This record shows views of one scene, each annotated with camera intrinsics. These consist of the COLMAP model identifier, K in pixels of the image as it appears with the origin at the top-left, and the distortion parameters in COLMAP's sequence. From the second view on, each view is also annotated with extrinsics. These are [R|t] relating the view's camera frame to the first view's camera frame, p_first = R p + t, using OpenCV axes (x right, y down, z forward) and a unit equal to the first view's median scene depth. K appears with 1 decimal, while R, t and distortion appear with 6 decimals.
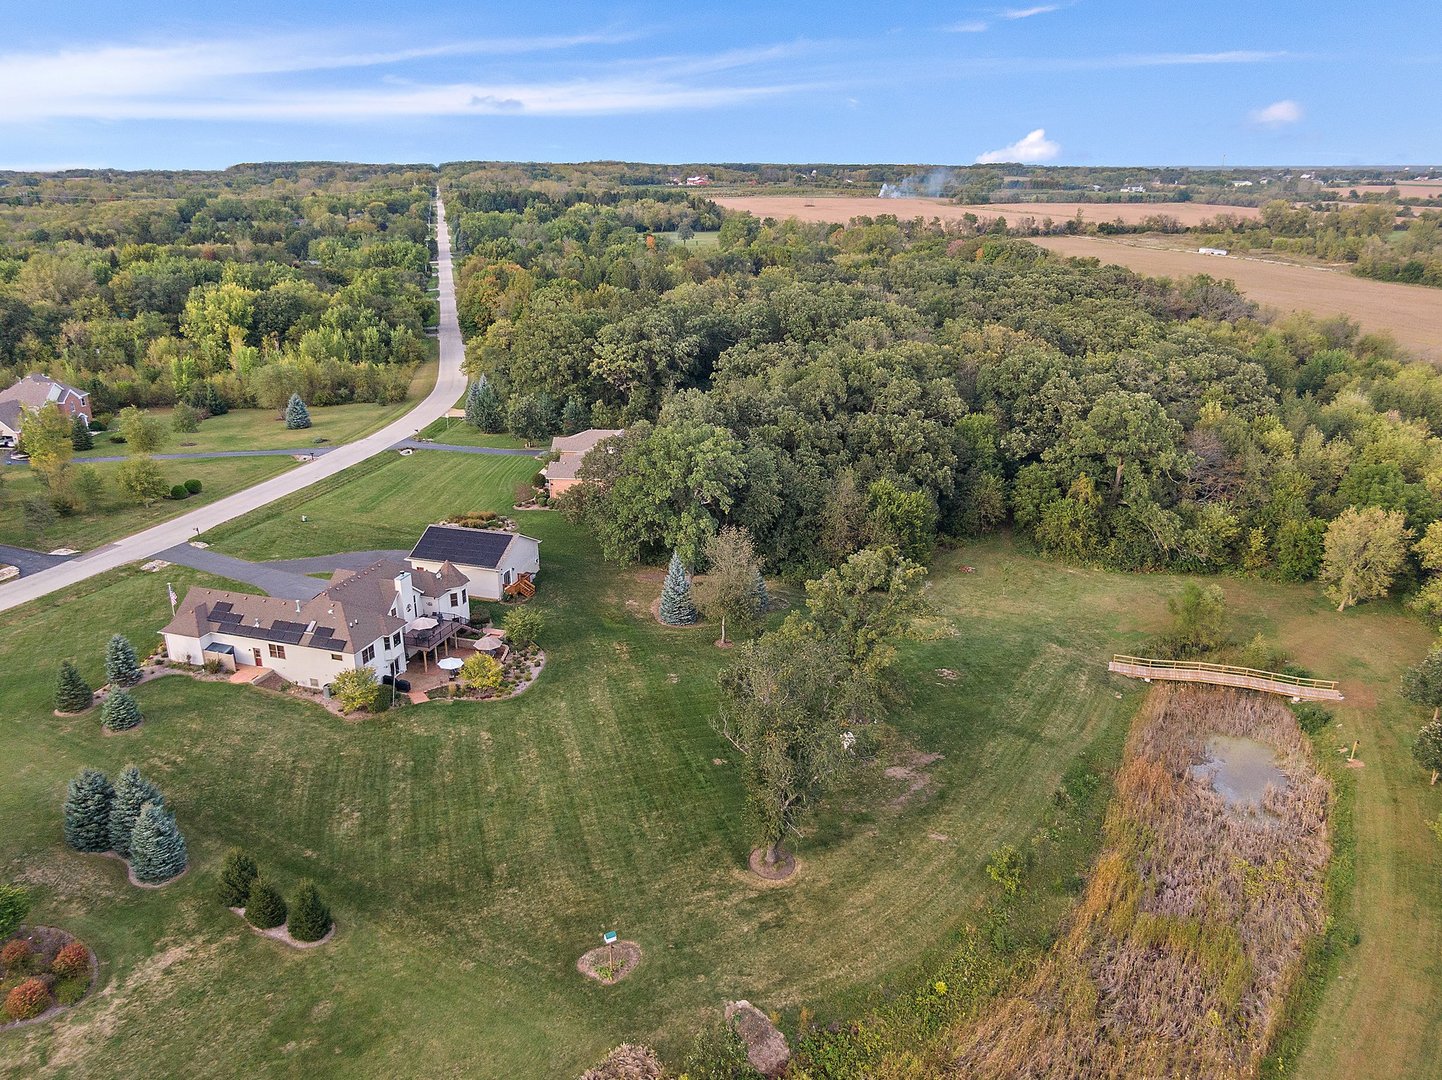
lens RADIAL K [[1058.1, 0, 730.0], [0, 1058.1, 540.6], [0, 0, 1]] dist [0.006896, -0.001257]
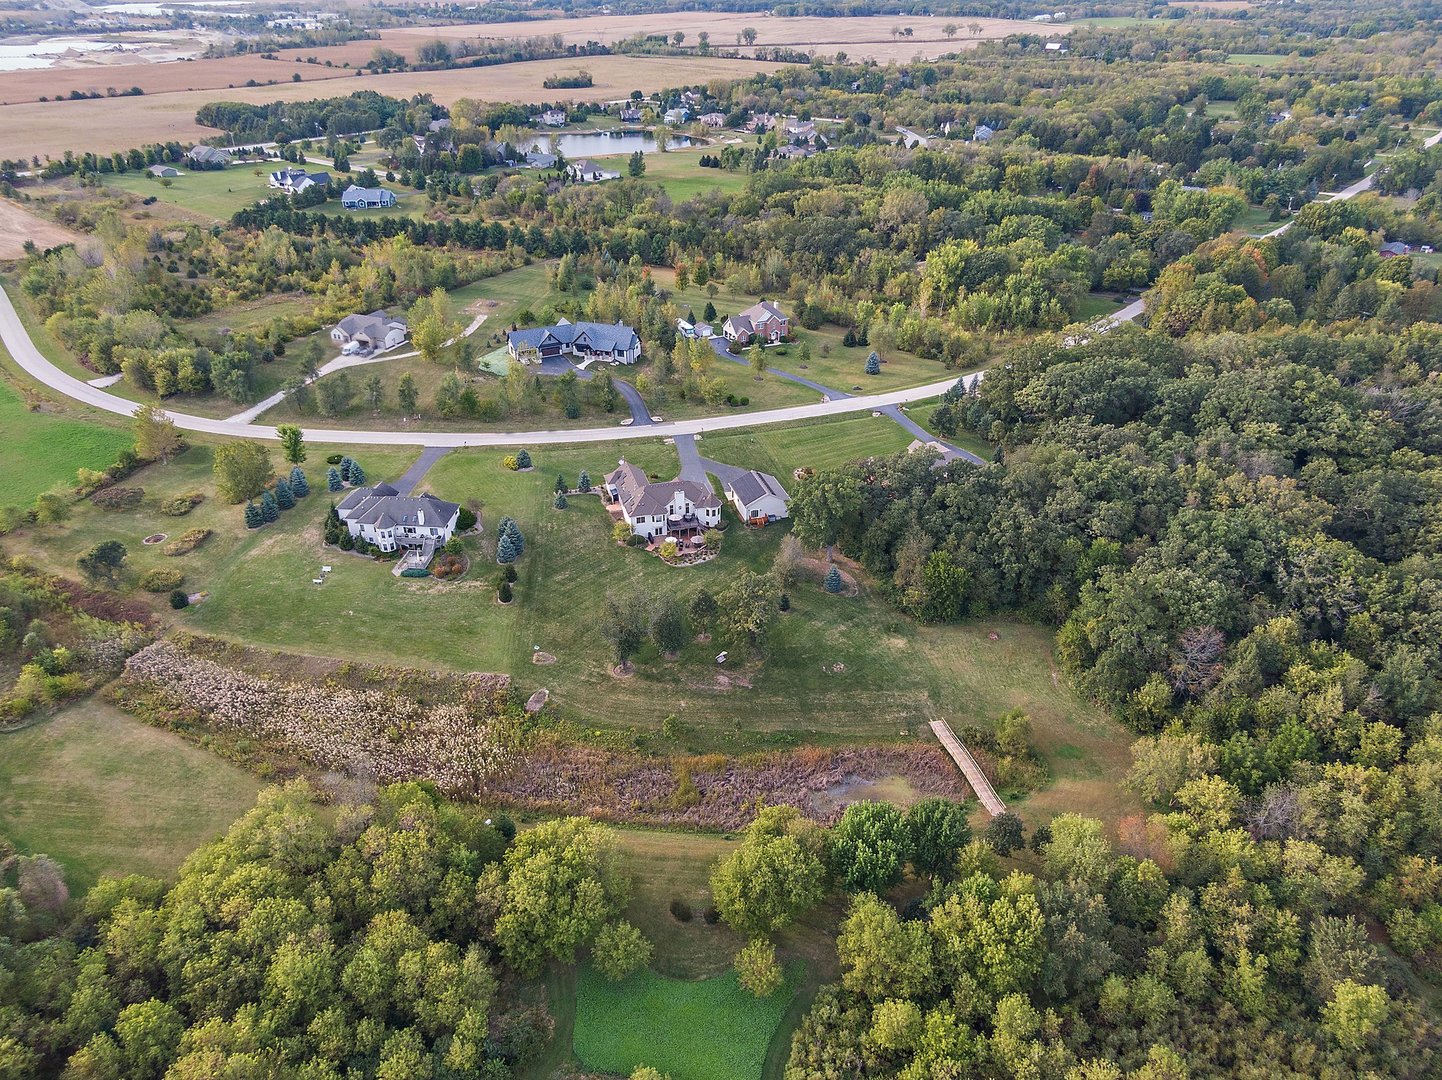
lens RADIAL K [[1038.8, 0, 721.4], [0, 1038.8, 531.9], [0, 0, 1]] dist [0.033213, -0.044458]
pose [[0.550574, 0.401685, -0.731791, 1.751336], [-0.279265, 0.914740, 0.291998, -0.716204], [0.786689, 0.043597, 0.615808, -0.243387]]
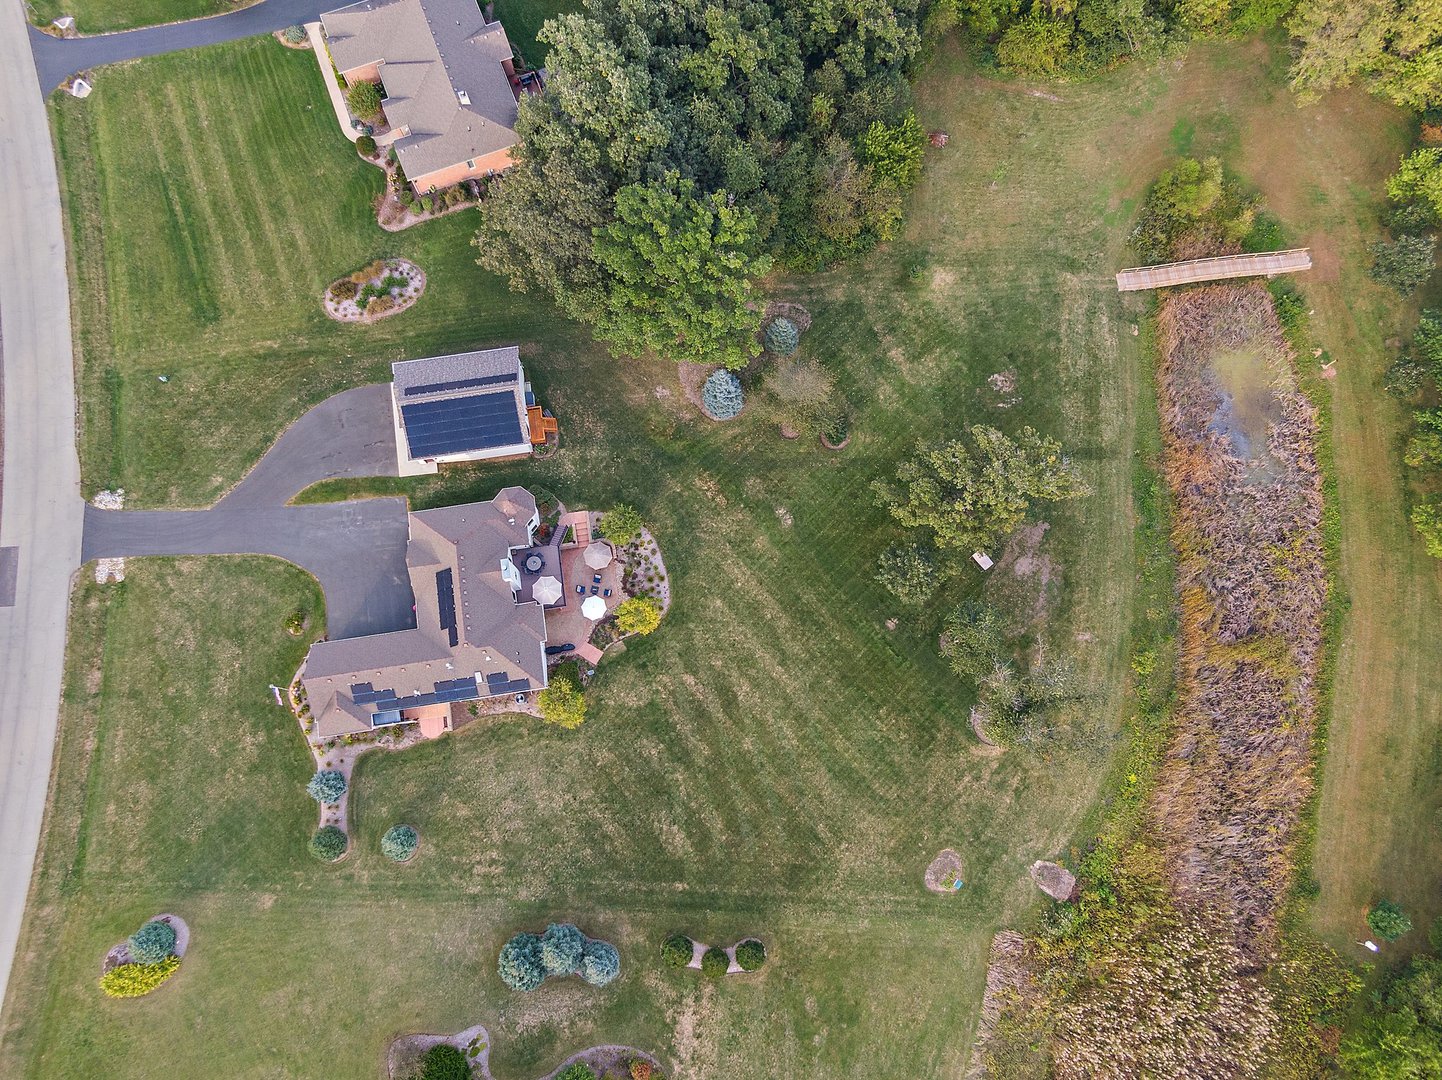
lens RADIAL K [[1038.8, 0, 721.4], [0, 1038.8, 531.9], [0, 0, 1]] dist [0.033213, -0.044458]
pose [[0.897195, -0.426737, 0.113742, -0.325215], [0.137293, 0.514292, 0.846554, -1.028672], [-0.419753, -0.743908, 0.520008, 0.666929]]
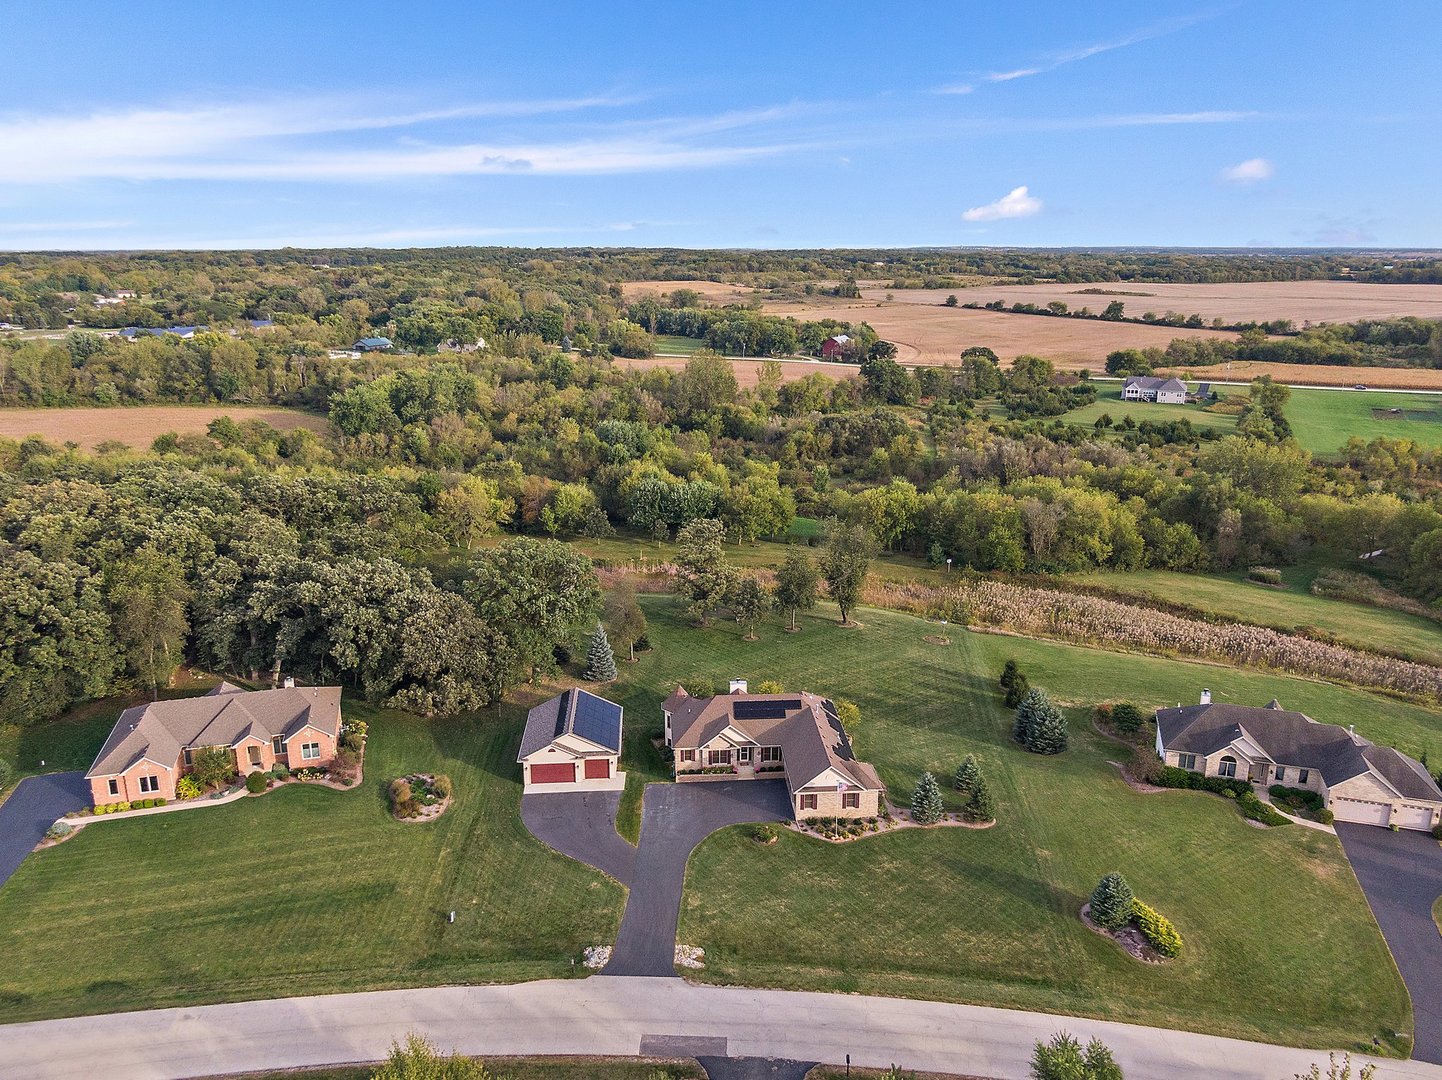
lens RADIAL K [[1038.8, 0, 721.4], [0, 1038.8, 531.9], [0, 0, 1]] dist [0.033213, -0.044458]
pose [[-0.364447, -0.239884, 0.899797, -1.782168], [0.312038, 0.878933, 0.360707, -0.723387], [-0.877389, 0.412229, -0.245471, 1.726802]]
